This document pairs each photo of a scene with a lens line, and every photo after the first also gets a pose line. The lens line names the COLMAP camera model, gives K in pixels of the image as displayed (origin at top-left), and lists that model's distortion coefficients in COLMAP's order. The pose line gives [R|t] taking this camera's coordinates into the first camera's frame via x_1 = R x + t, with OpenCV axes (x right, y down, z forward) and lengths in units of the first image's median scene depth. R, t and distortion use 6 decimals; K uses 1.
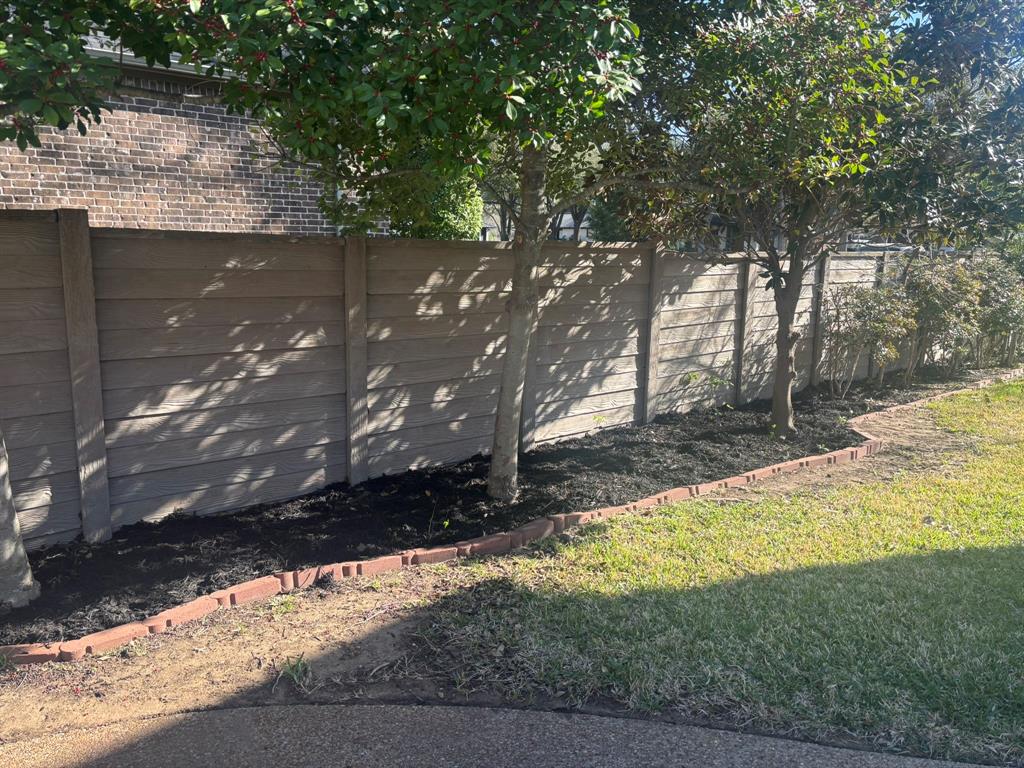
lens RADIAL K [[760.5, 0, 514.3], [0, 760.5, 378.9], [0, 0, 1]] dist [0.015061, -0.005848]
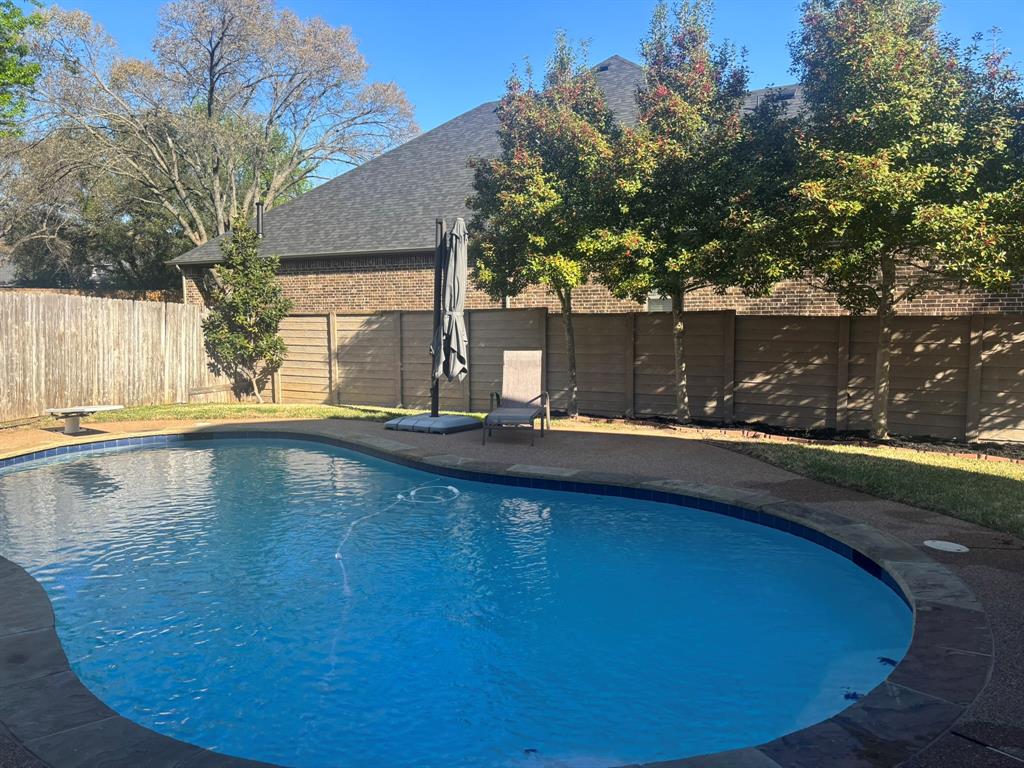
lens RADIAL K [[760.5, 0, 513.5], [0, 760.5, 383.1], [0, 0, 1]] dist [0.015061, -0.005848]
pose [[0.328501, 0.058898, -0.942665, 1.477601], [-0.154400, 0.987977, 0.007924, 0.129380], [0.931798, 0.142945, 0.333646, -0.568879]]
